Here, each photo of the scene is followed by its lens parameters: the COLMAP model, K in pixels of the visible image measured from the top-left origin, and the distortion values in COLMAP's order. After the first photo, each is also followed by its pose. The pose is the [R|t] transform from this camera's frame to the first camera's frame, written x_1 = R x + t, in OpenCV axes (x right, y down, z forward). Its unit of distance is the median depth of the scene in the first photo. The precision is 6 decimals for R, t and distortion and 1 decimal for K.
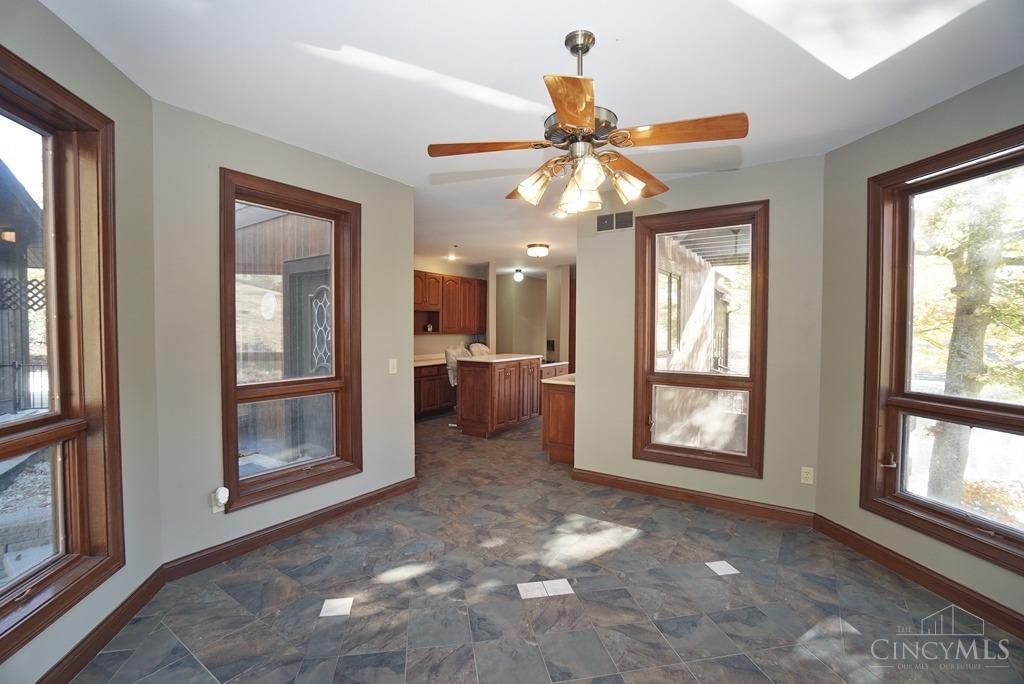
lens RADIAL K [[438.8, 0, 509.3], [0, 438.8, 339.7], [0, 0, 1]] dist [-0.002440, -0.000035]
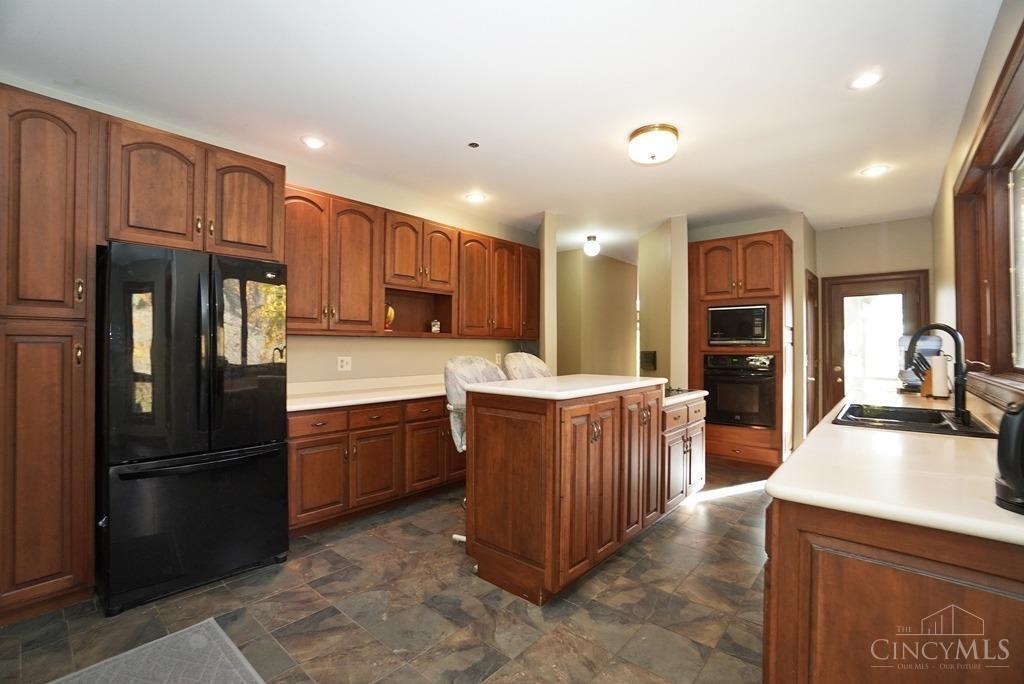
lens RADIAL K [[438.8, 0, 509.5], [0, 438.8, 342.7], [0, 0, 1]] dist [-0.002440, -0.000035]
pose [[0.992581, -0.005272, -0.121475, -0.027691], [0.000695, 0.999289, -0.037687, 0.016595], [0.121587, 0.037322, 0.991879, 0.549678]]
